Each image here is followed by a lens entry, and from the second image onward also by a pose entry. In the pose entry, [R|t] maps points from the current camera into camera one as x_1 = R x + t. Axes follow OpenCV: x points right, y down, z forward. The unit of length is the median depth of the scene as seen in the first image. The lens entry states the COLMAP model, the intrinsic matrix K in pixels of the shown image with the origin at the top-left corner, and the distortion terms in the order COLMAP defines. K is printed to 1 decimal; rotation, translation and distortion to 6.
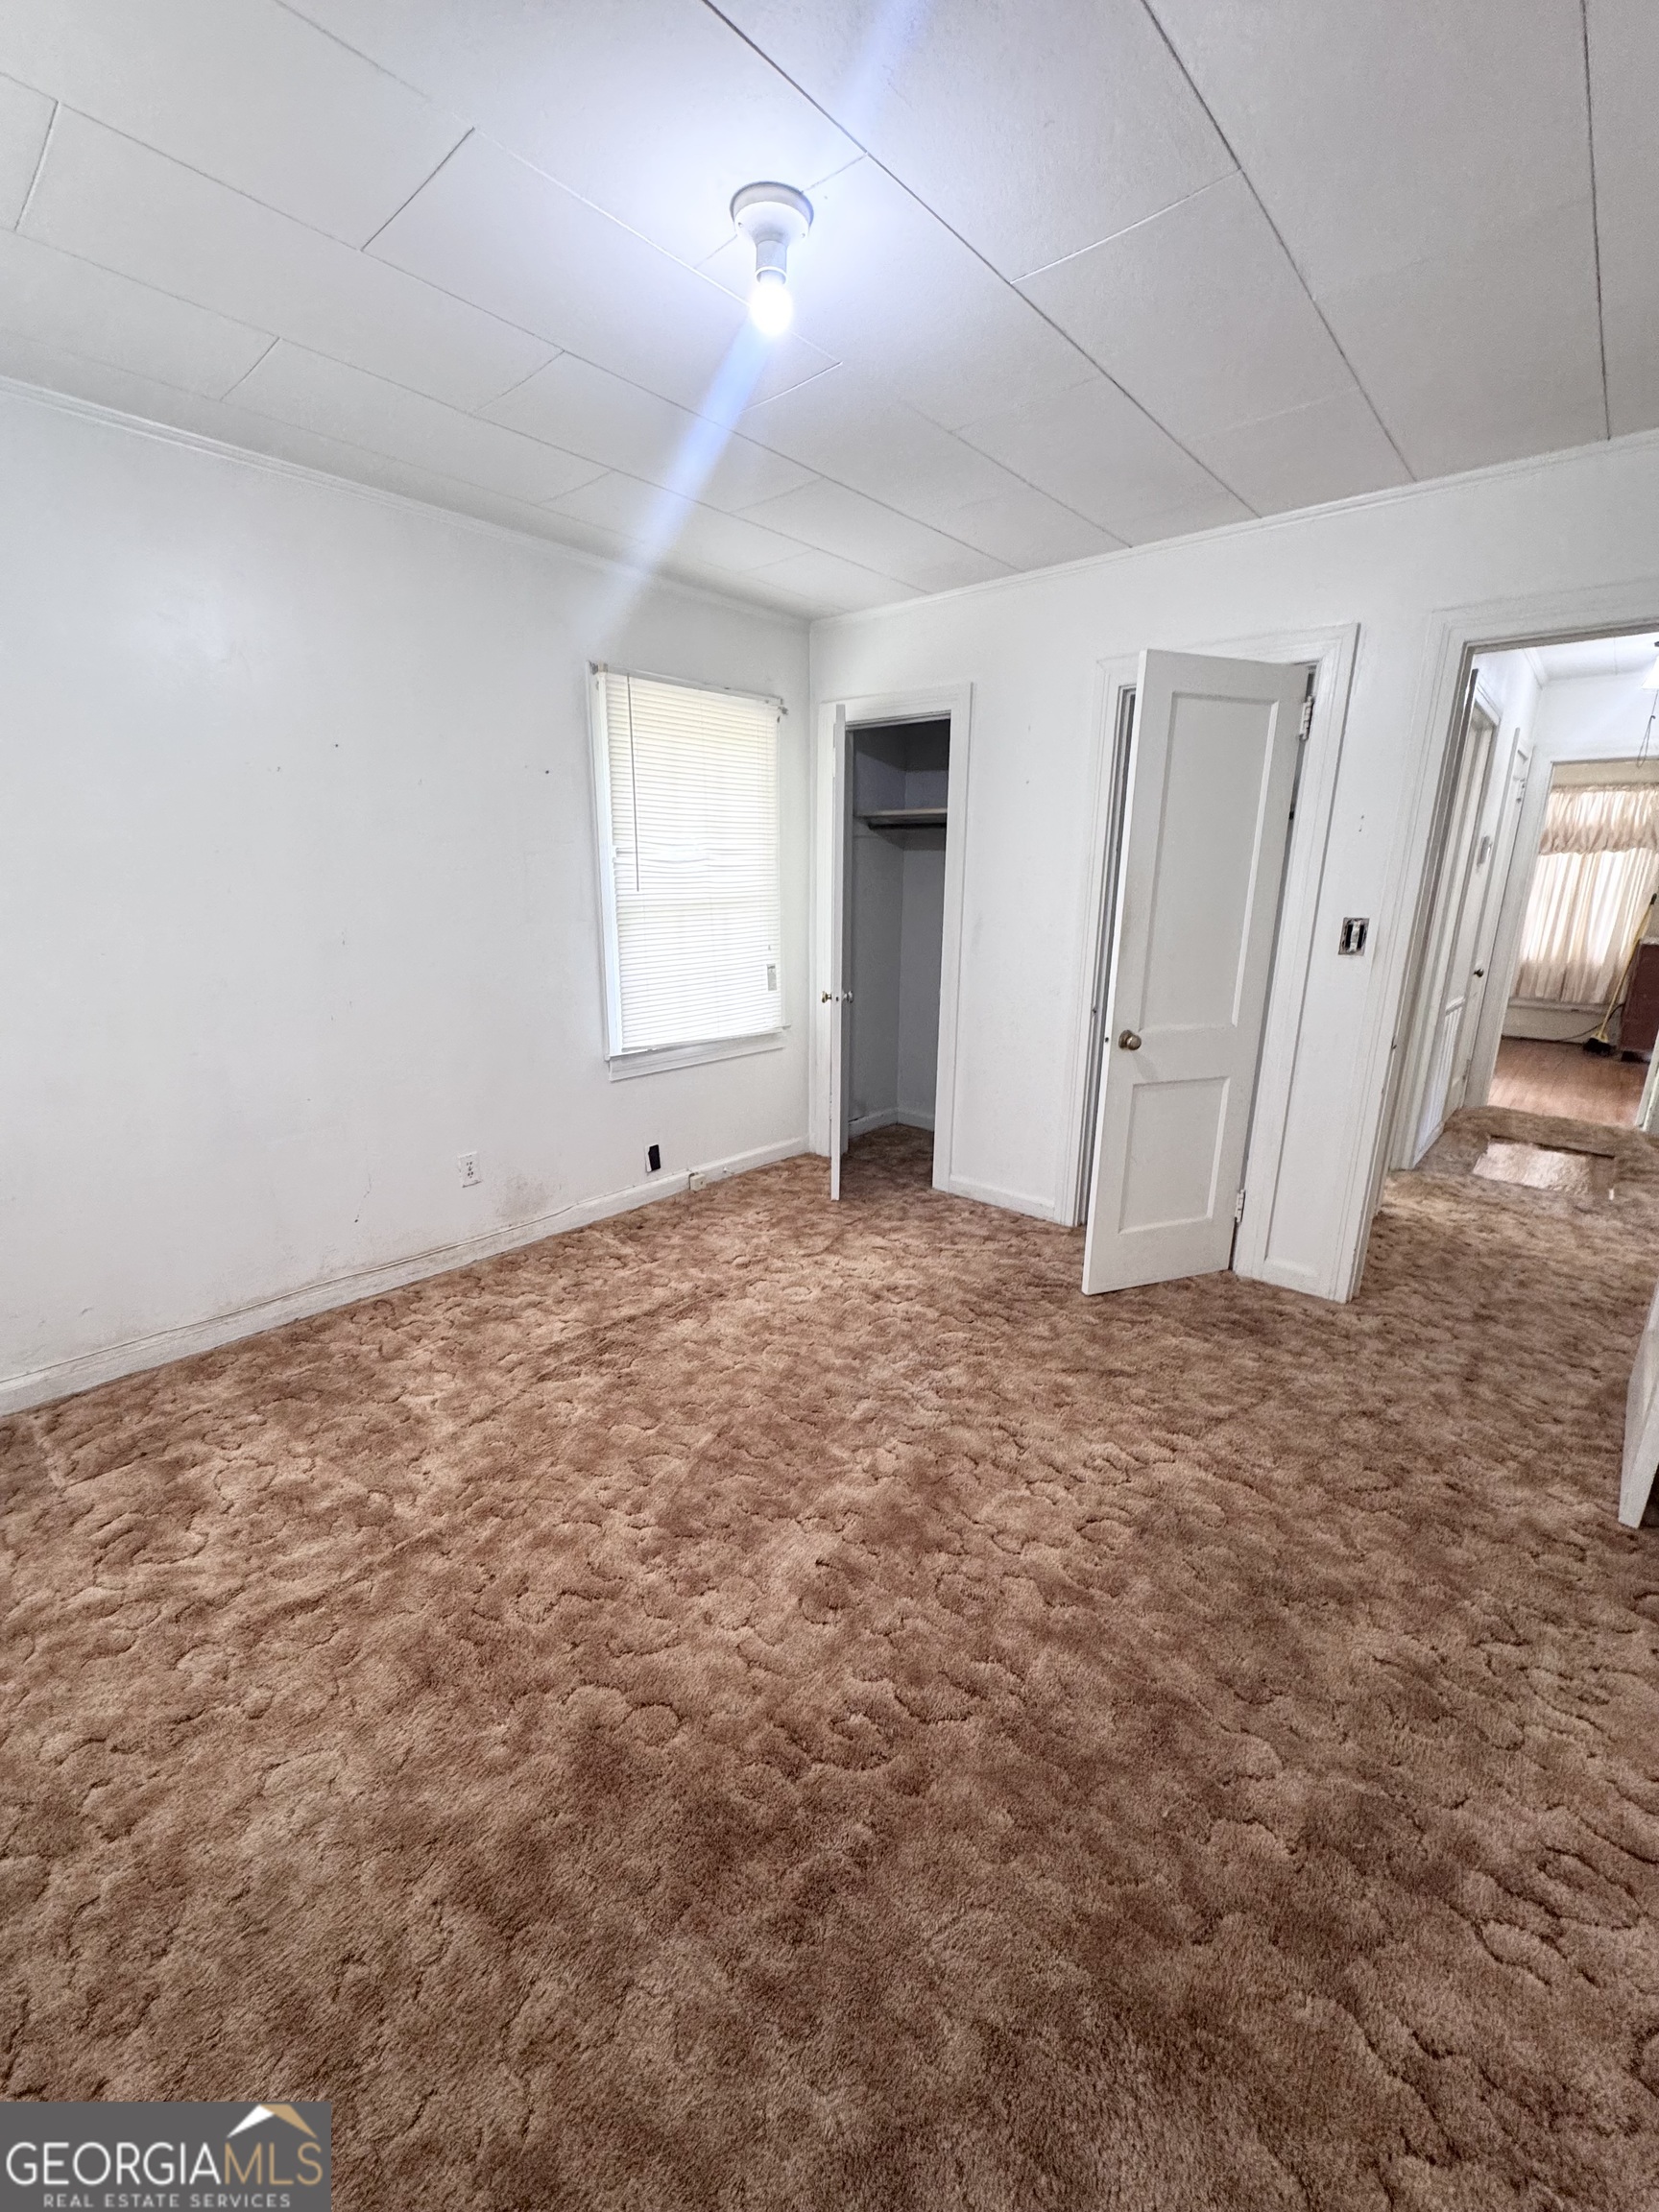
lens RADIAL K [[879.2, 0, 829.5], [0, 879.2, 1106.0], [0, 0, 1]] dist [-0.008408, 0.000241]
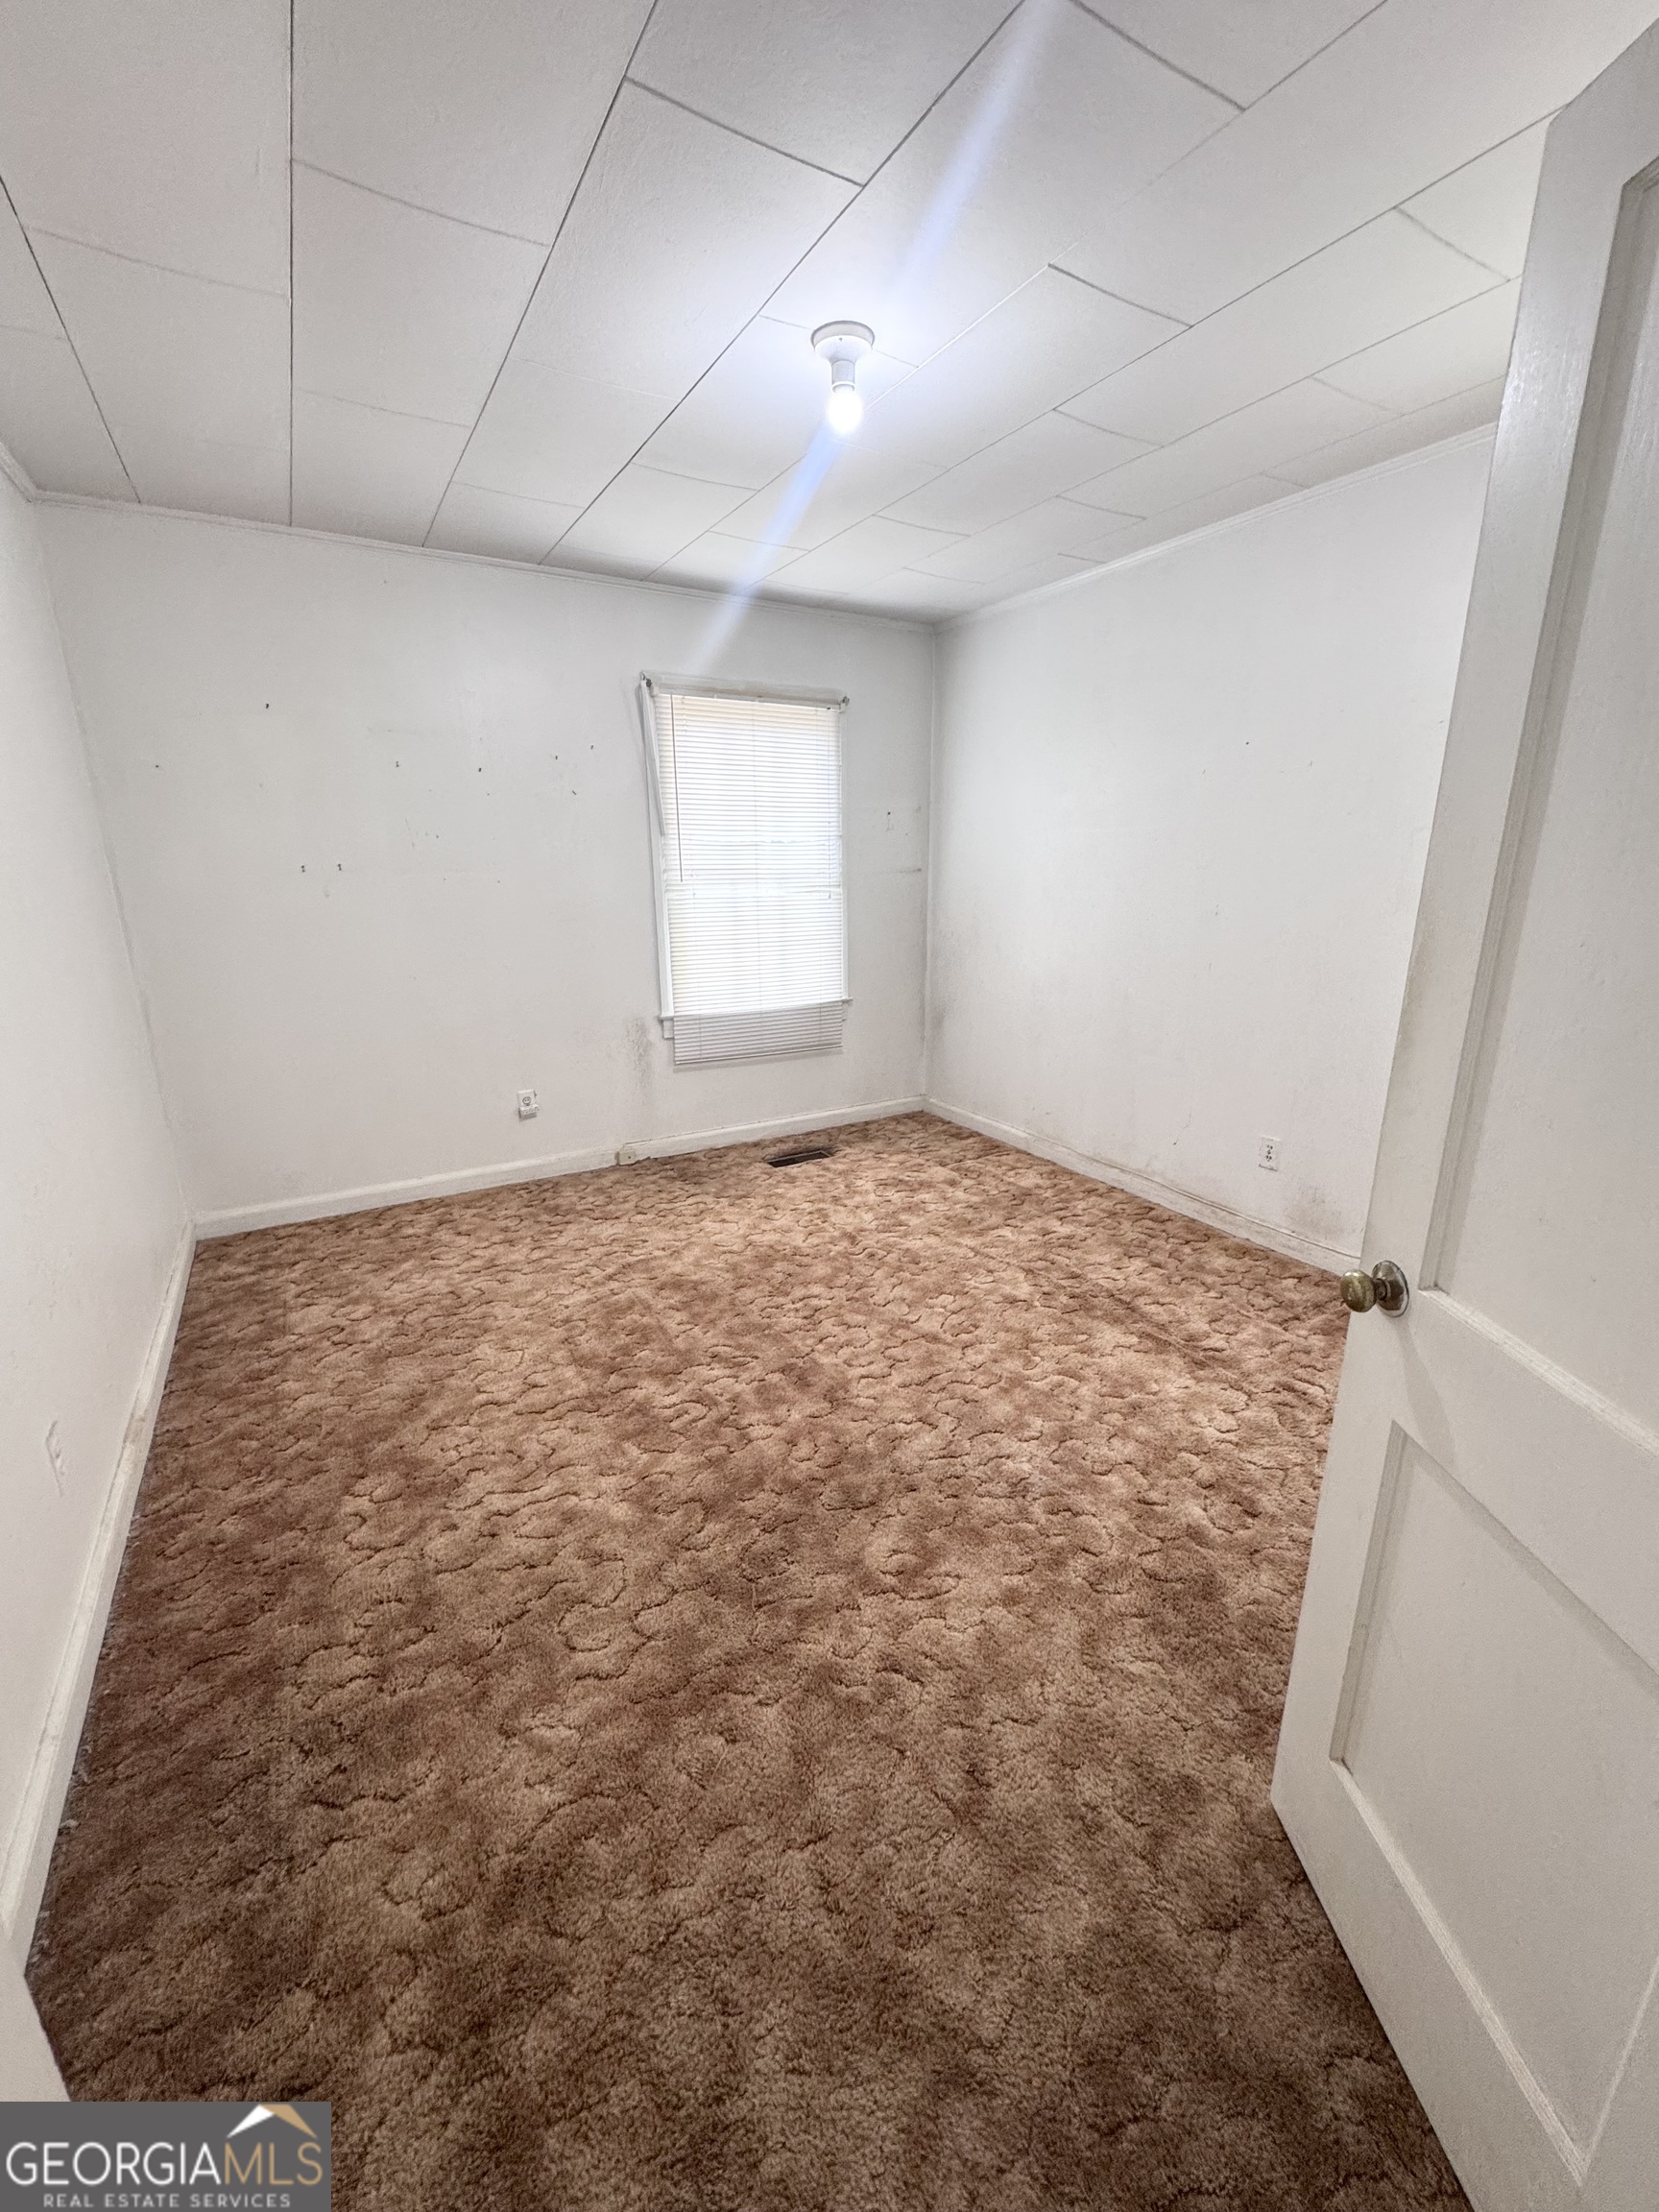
lens RADIAL K [[879.2, 0, 829.5], [0, 879.2, 1106.0], [0, 0, 1]] dist [-0.008408, 0.000241]
pose [[-0.307558, 0.267432, -0.913175, 0.923670], [-0.227160, 0.911307, 0.343393, -0.295702], [0.924016, 0.313050, -0.219530, 1.038275]]
